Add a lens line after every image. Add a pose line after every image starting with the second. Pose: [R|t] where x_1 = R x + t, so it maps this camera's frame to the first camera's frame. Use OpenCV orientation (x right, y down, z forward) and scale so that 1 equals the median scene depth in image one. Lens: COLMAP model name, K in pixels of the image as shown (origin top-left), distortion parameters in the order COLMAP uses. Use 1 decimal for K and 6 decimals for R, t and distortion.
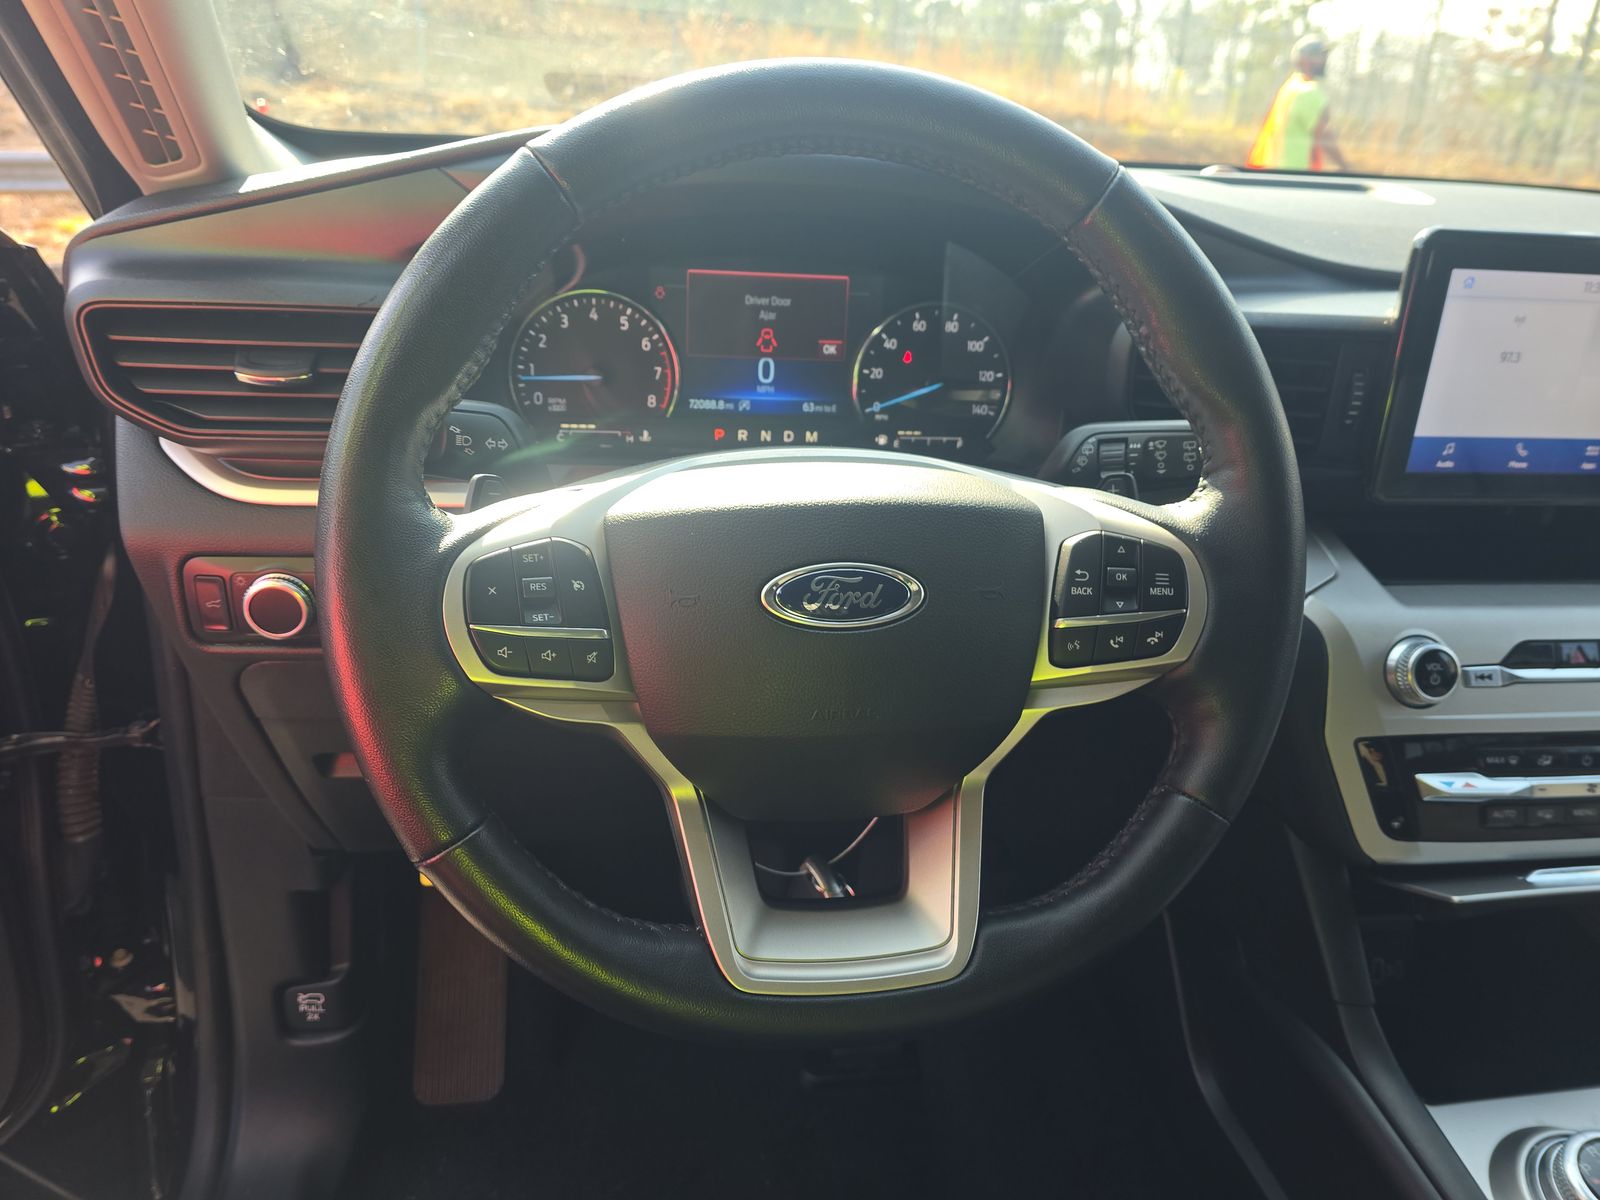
lens RADIAL K [[1048.3, 0, 800.0], [0, 1048.3, 600.0], [0, 0, 1]] dist [0.067405, -0.067585]
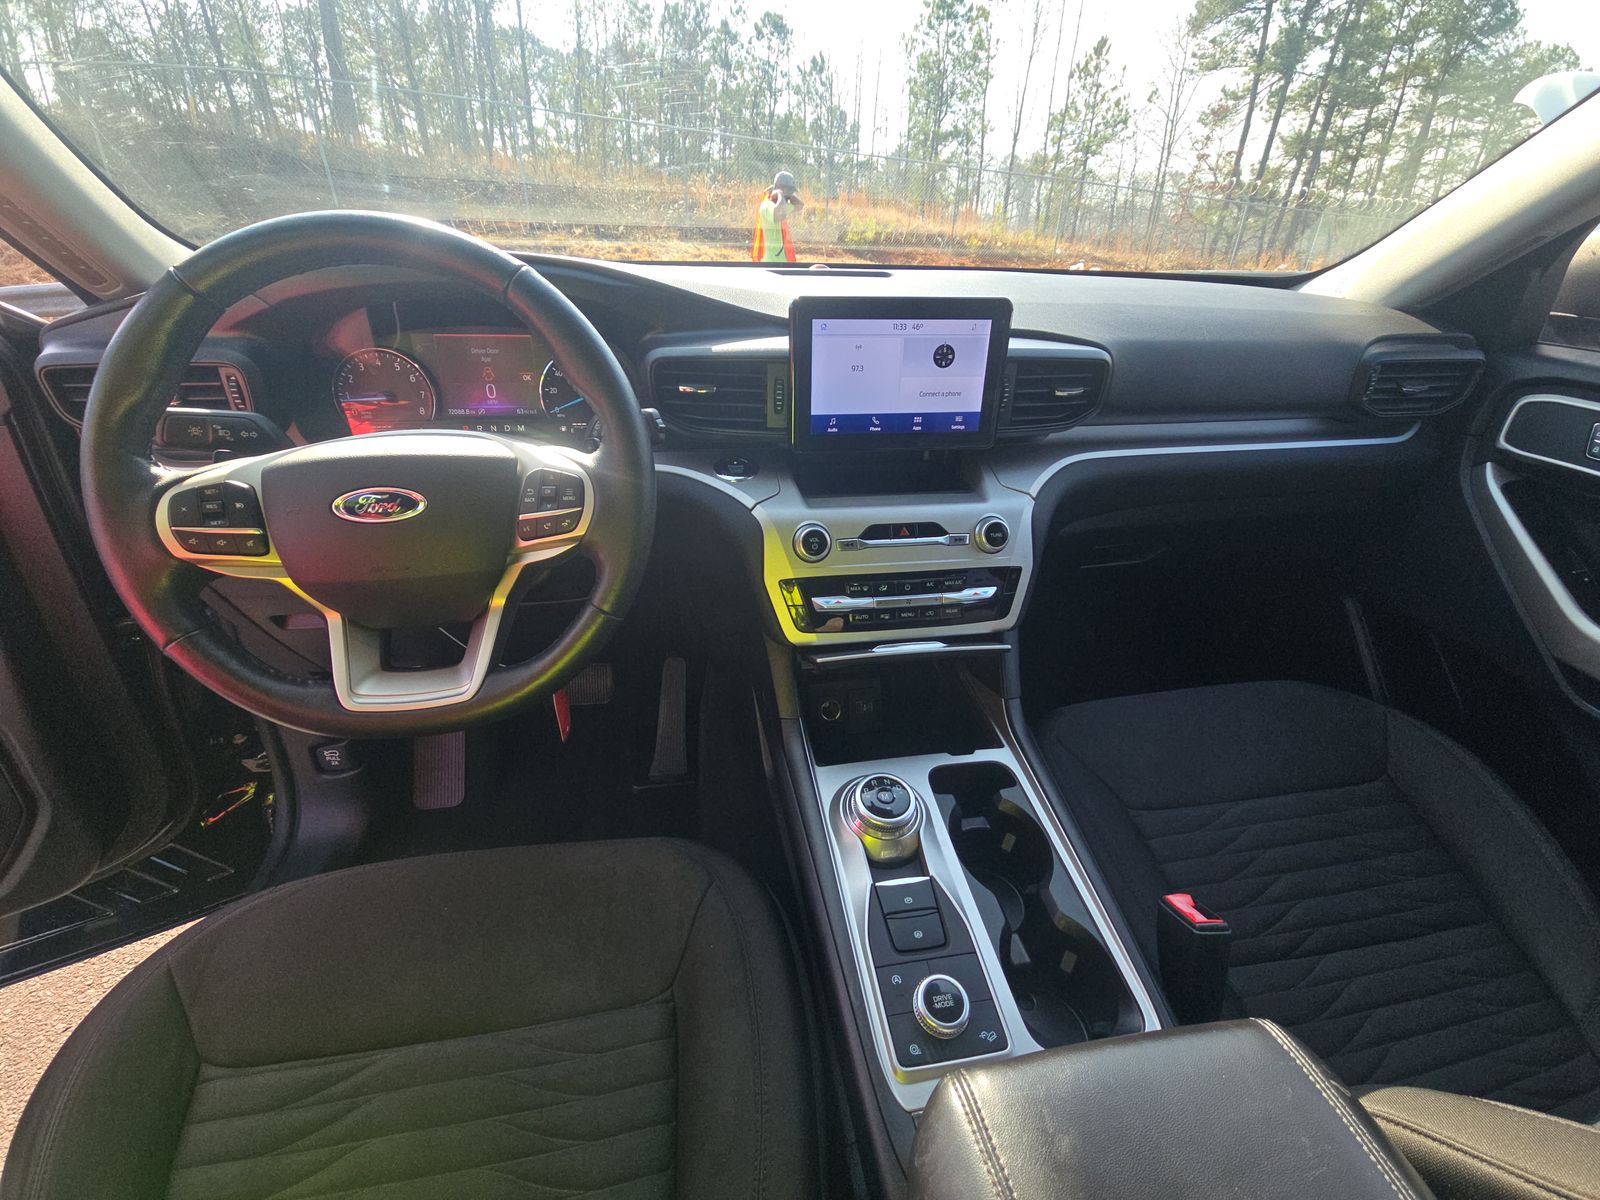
lens RADIAL K [[628.6, 0, 800.0], [0, 628.6, 600.0], [0, 0, 1]] dist [-0.000284, 0.000052]
pose [[0.999137, -0.040604, 0.008747, 0.474204], [0.039621, 0.994910, 0.092650, 0.054986], [-0.012464, -0.092223, 0.995660, -0.092952]]
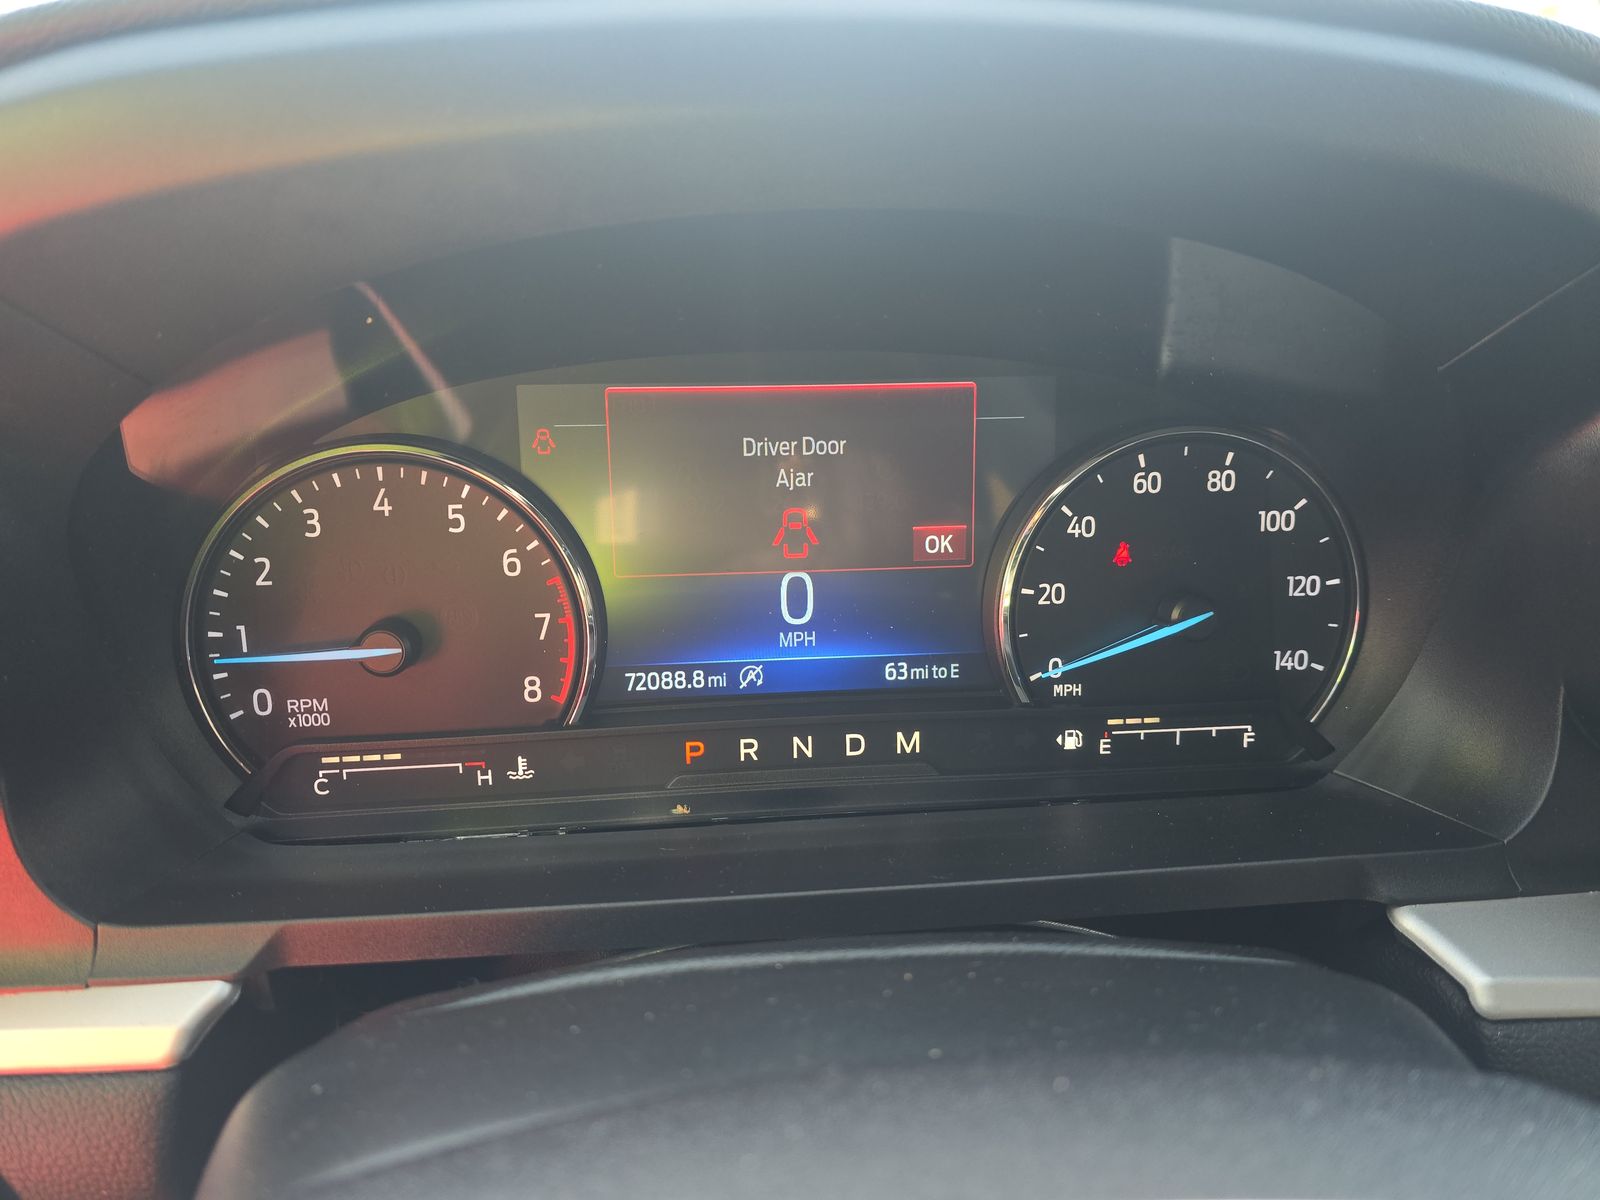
lens RADIAL K [[1078.7, 0, 800.0], [0, 1078.7, 600.0], [0, 0, 1]] dist [0.007327, 0.000631]
pose [[0.997947, -0.048985, -0.041260, -0.012673], [0.044207, 0.992983, -0.109681, -0.173009], [0.046343, 0.107632, 0.993110, 0.568571]]
